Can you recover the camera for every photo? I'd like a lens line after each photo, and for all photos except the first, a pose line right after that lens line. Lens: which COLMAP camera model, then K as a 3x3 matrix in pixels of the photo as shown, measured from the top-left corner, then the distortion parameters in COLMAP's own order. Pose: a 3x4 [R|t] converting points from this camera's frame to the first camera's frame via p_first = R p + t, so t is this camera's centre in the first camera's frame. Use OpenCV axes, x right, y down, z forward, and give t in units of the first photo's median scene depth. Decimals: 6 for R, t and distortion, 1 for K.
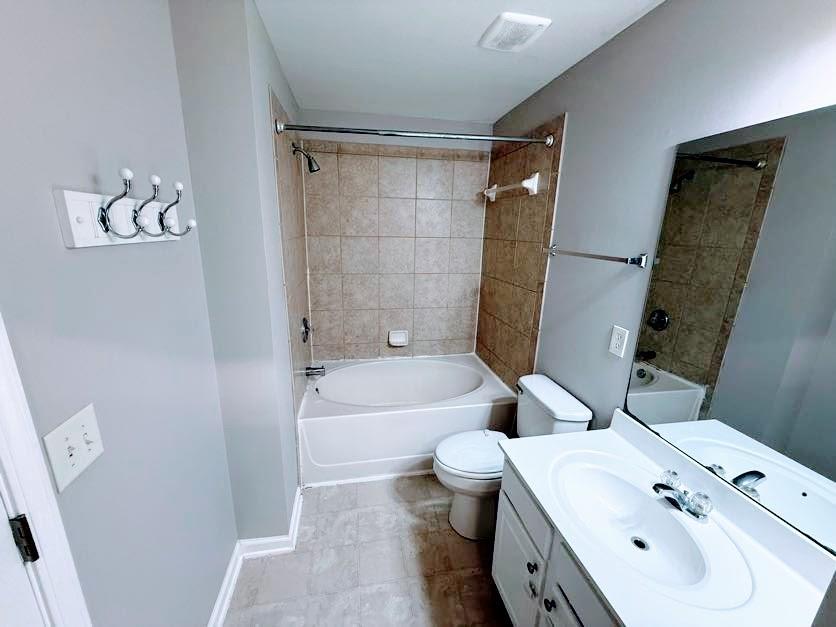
lens RADIAL K [[330.4, 0, 418.0], [0, 330.4, 313.5], [0, 0, 1]] dist [-0.000042, -0.000189]
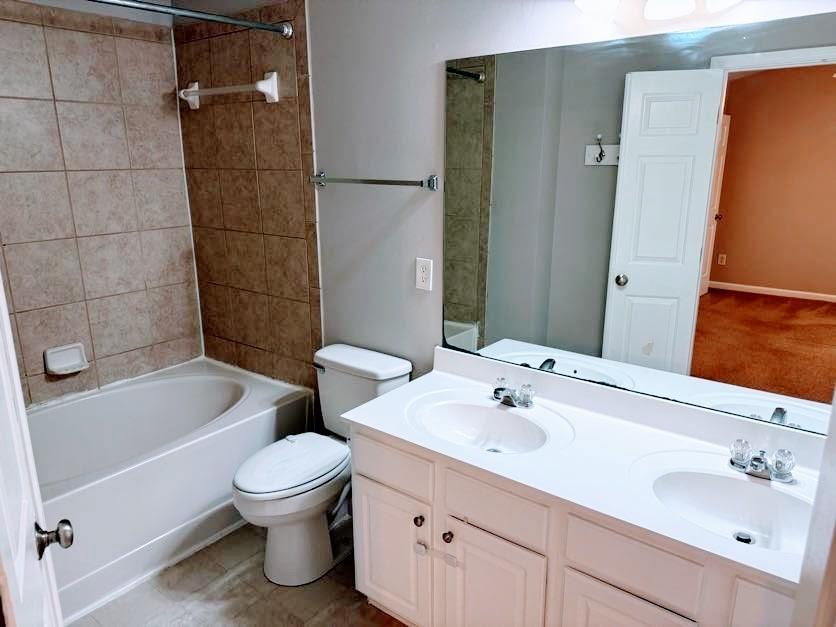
lens RADIAL K [[579.7, 0, 418.0], [0, 579.7, 313.5], [0, 0, 1]] dist [0.110844, -0.156788]
pose [[0.750392, -0.196215, 0.631199, -0.280118], [0.186652, 0.978962, 0.082423, 0.035884], [-0.634092, 0.055965, 0.771229, -0.138853]]
